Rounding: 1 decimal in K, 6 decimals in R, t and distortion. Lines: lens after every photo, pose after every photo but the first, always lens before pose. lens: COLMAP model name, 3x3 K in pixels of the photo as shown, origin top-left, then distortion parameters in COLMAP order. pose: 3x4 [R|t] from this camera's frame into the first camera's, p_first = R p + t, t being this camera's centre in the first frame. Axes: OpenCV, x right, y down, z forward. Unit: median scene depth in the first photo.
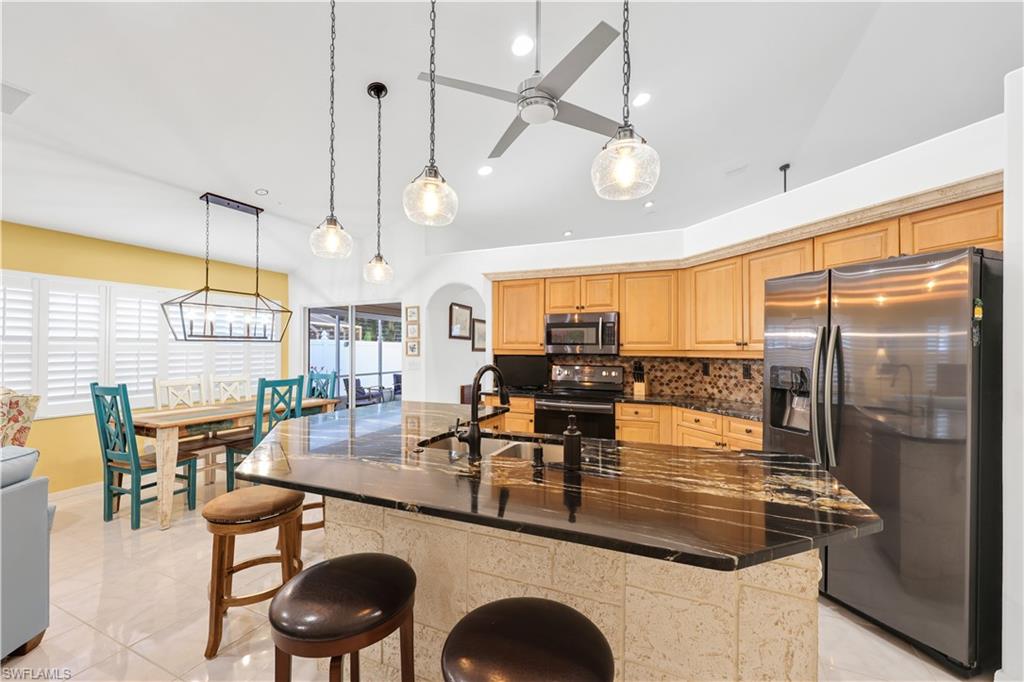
lens RADIAL K [[412.4, 0, 512.0], [0, 412.4, 341.0], [0, 0, 1]] dist [-0.000177, -0.000035]
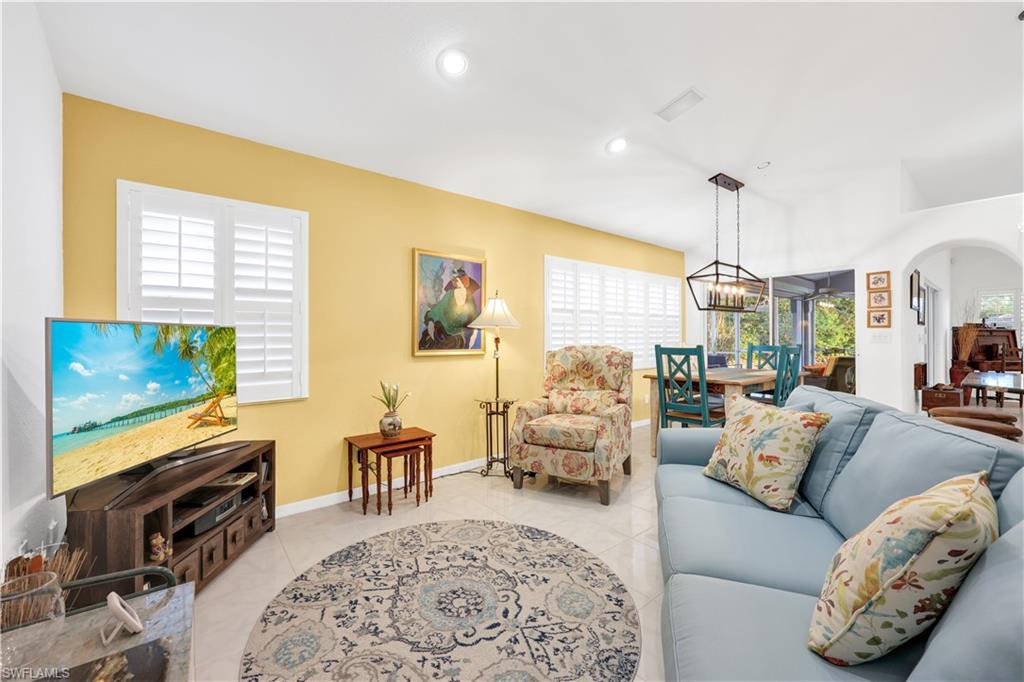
lens RADIAL K [[415.2, 0, 510.8], [0, 415.2, 330.6], [0, 0, 1]] dist [-0.000659, -0.000114]
pose [[0.891838, -0.003510, -0.452341, -0.701049], [0.006688, 0.999963, 0.005427, 0.042014], [0.452306, -0.007865, 0.891828, -0.215405]]
